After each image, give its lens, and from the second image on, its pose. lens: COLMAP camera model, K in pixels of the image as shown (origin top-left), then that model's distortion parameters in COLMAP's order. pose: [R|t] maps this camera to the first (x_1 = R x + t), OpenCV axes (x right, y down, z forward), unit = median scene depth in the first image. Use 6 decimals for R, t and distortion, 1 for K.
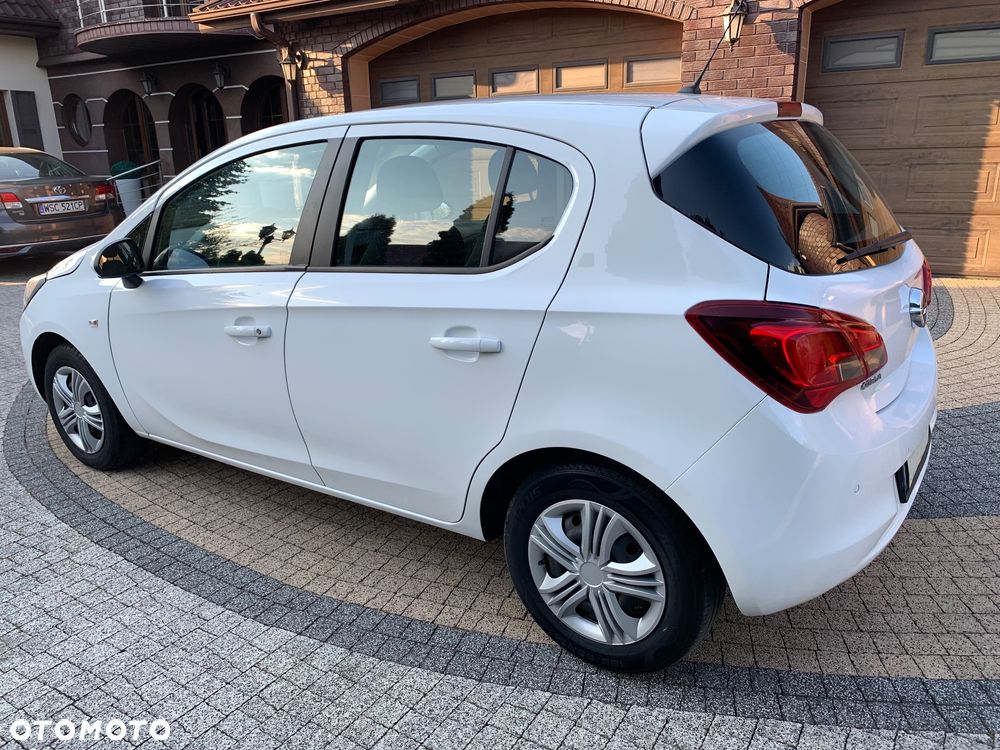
lens RADIAL K [[770.5, 0, 494.1], [0, 770.5, 373.8], [0, 0, 1]] dist [0.007319, -0.000591]
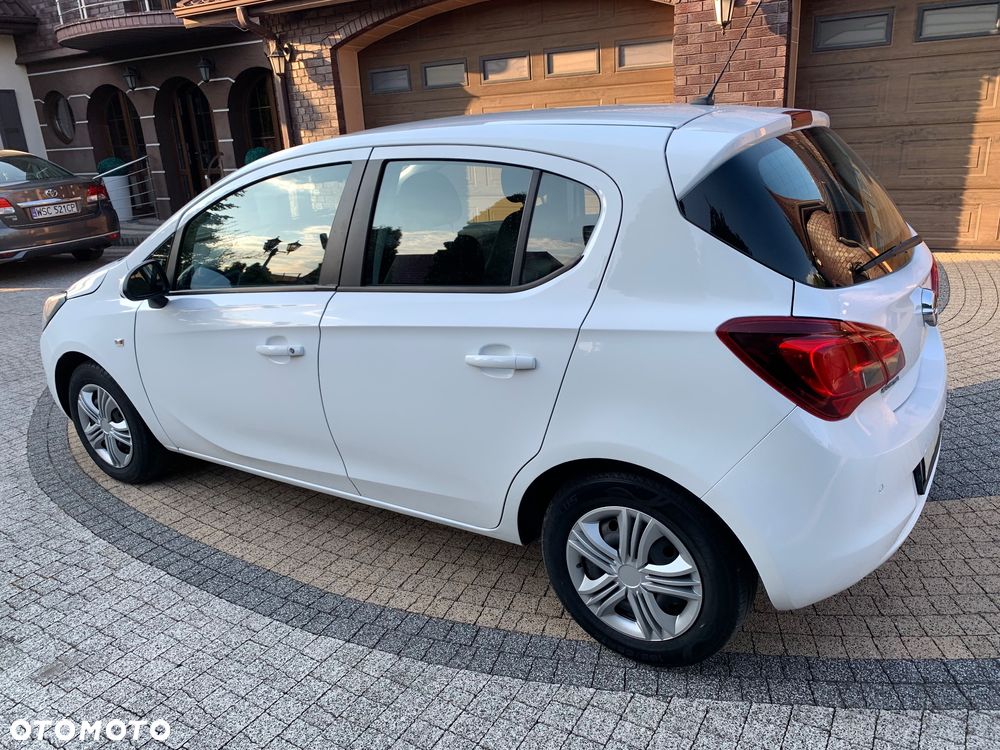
lens RADIAL K [[770.5, 0, 500.0], [0, 770.5, 375.0], [0, 0, 1]] dist [0.006171, 0.001761]
pose [[0.999078, -0.039929, 0.015779, -0.040547], [0.039458, 0.998797, 0.029116, -0.037063], [-0.016923, -0.028467, 0.999451, -0.029336]]
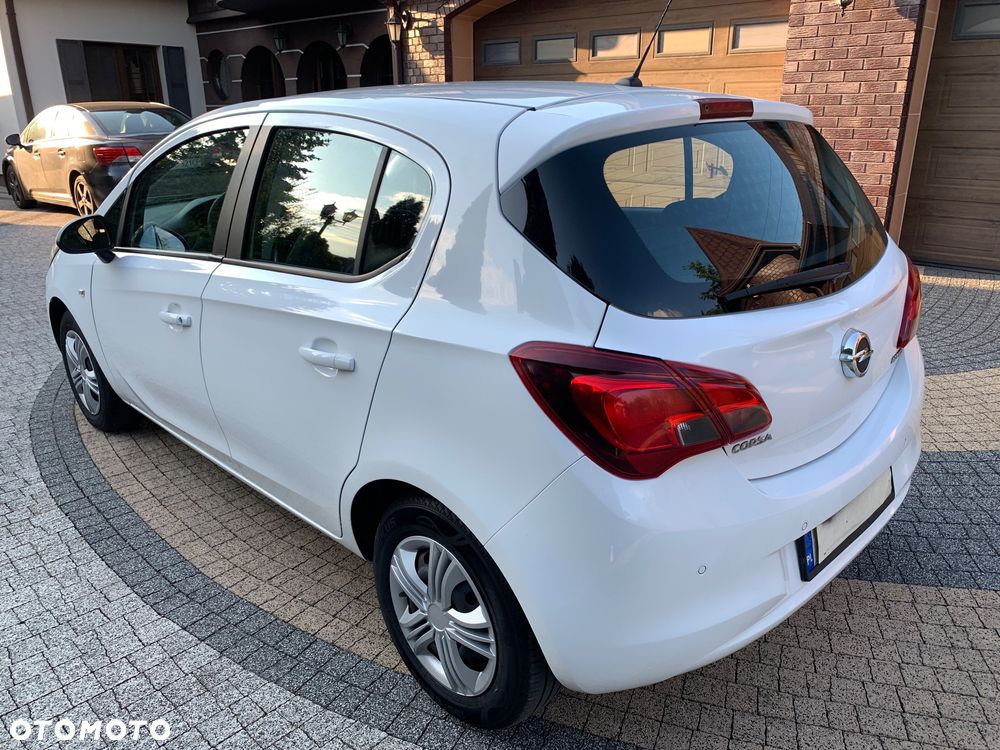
lens RADIAL K [[770.5, 0, 500.0], [0, 770.5, 375.0], [0, 0, 1]] dist [0.006171, 0.001761]
pose [[0.982908, 0.081090, -0.165274, 0.240007], [-0.072433, 0.995700, 0.057757, -0.064364], [0.169246, -0.044799, 0.984555, 0.082079]]
